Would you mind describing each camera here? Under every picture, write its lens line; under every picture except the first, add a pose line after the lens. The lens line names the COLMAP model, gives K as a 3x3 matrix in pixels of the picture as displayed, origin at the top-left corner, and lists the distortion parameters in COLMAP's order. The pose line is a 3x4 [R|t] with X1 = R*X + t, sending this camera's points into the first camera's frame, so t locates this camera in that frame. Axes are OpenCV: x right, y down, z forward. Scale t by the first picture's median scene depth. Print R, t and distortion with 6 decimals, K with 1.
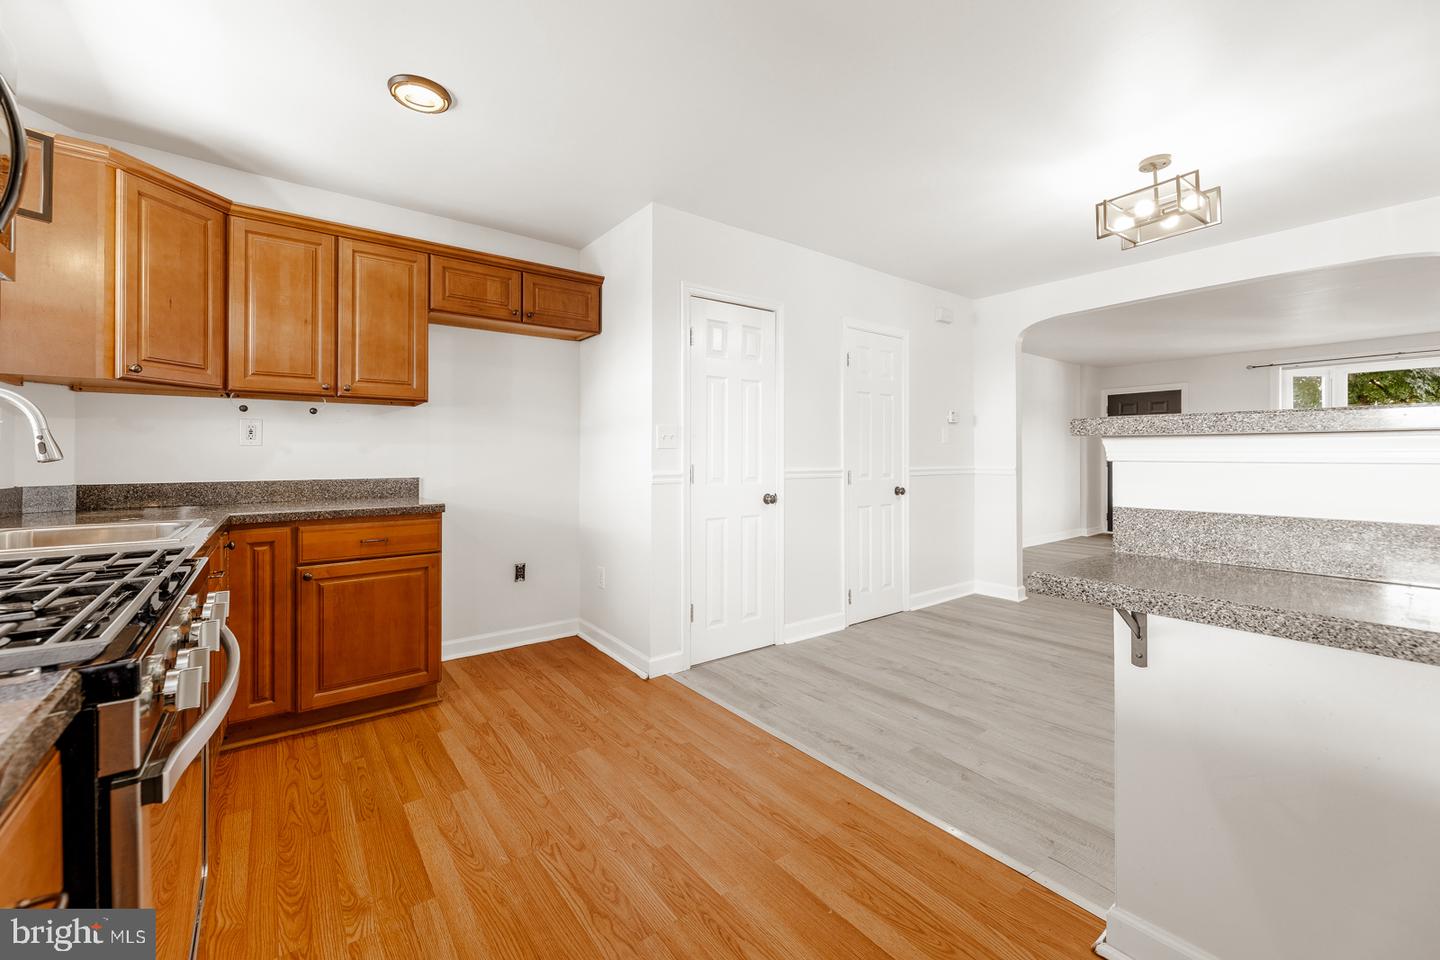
lens RADIAL K [[587.3, 0, 727.1], [0, 587.3, 450.8], [0, 0, 1]] dist [-0.000009, -0.000007]
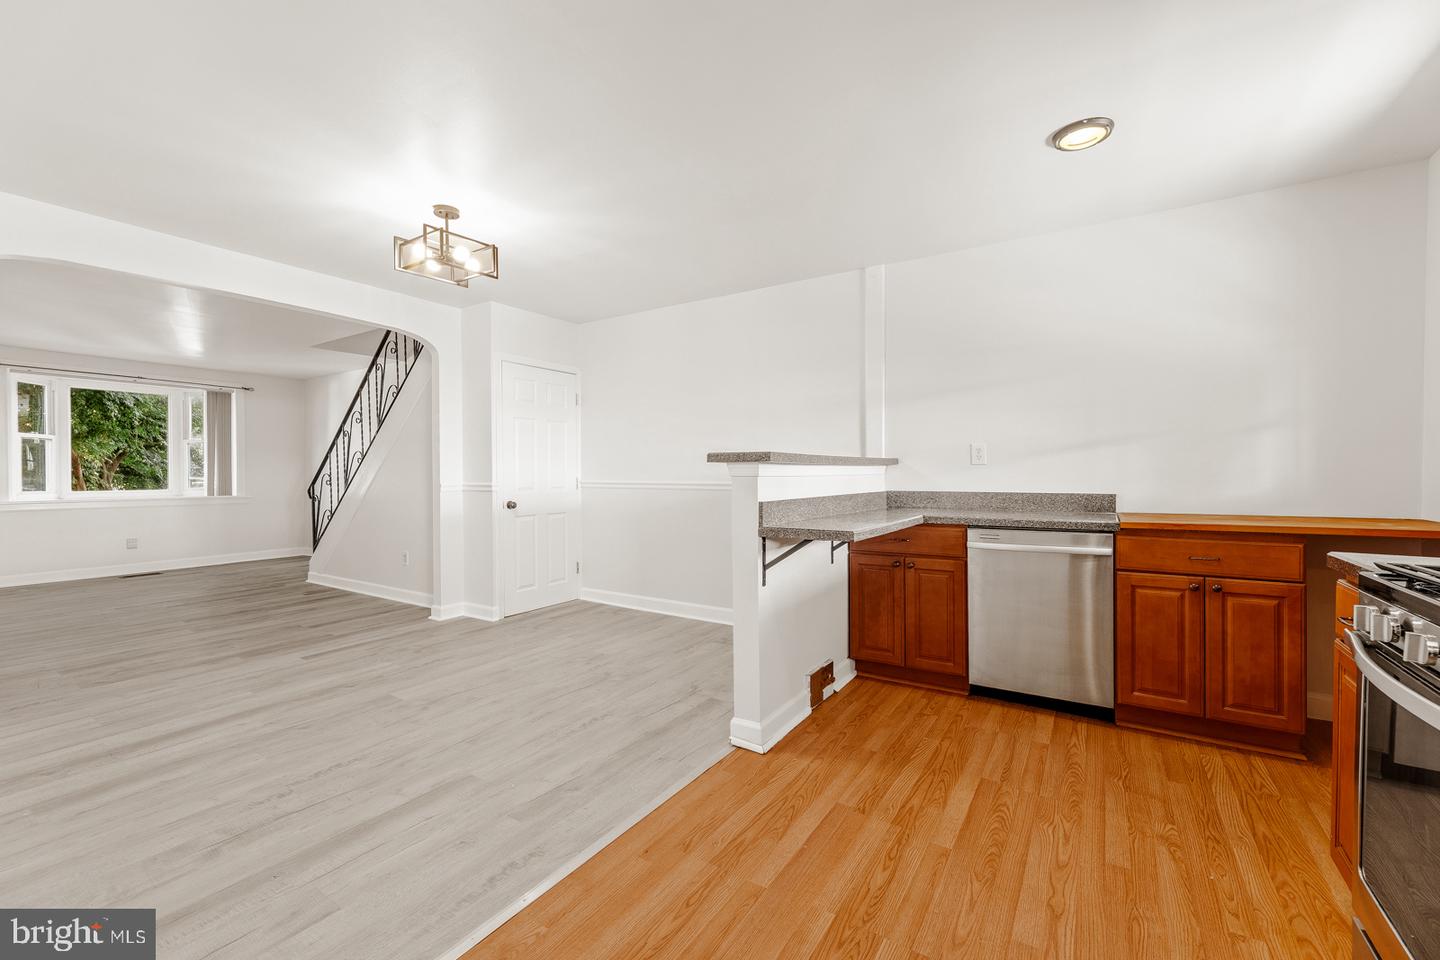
lens RADIAL K [[588.7, 0, 725.4], [0, 588.7, 472.3], [0, 0, 1]] dist [0.001349, 0.000105]
pose [[-0.331458, 0.000746, 0.943470, -0.527396], [-0.005301, 0.999982, -0.002653, 0.006863], [-0.943455, -0.005880, -0.331449, 0.894866]]
